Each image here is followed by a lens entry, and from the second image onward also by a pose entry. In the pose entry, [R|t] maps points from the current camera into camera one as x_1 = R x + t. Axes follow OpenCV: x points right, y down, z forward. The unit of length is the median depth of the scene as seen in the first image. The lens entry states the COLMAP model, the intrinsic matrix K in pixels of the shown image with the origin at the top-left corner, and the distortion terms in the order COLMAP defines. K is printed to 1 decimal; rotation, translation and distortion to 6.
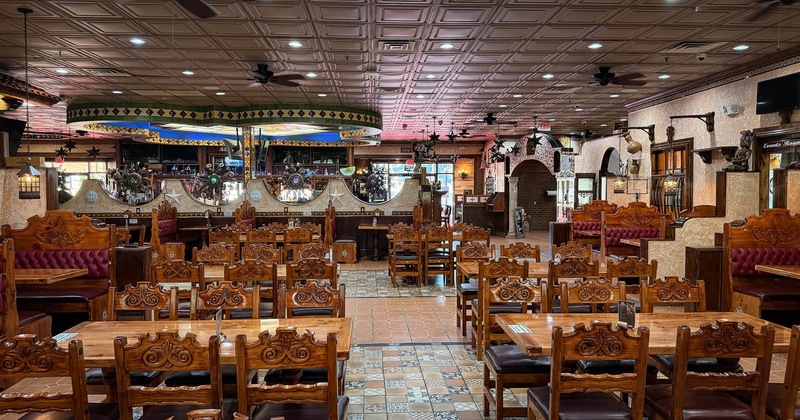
lens RADIAL K [[555.7, 0, 397.8], [0, 555.7, 207.6], [0, 0, 1]] dist [0.060851, -0.094640]
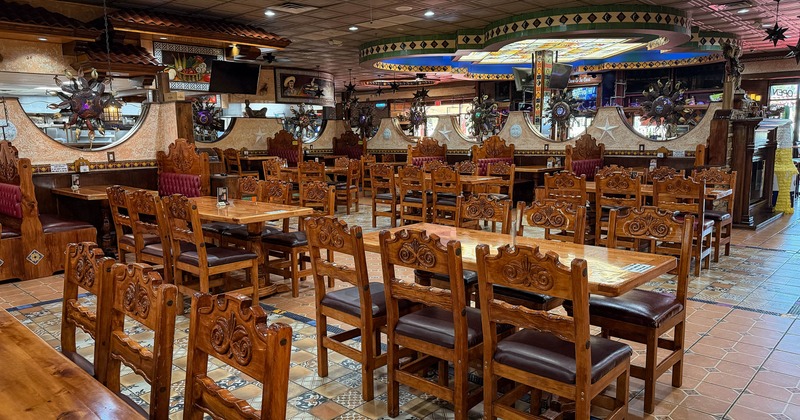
lens RADIAL K [[555.7, 0, 397.1], [0, 555.7, 214.6], [0, 0, 1]] dist [0.060851, -0.094640]
pose [[0.699585, 0.097972, -0.707801, 0.323506], [-0.015501, 0.992404, 0.122044, 0.007562], [0.714381, -0.074409, 0.695789, 0.321815]]
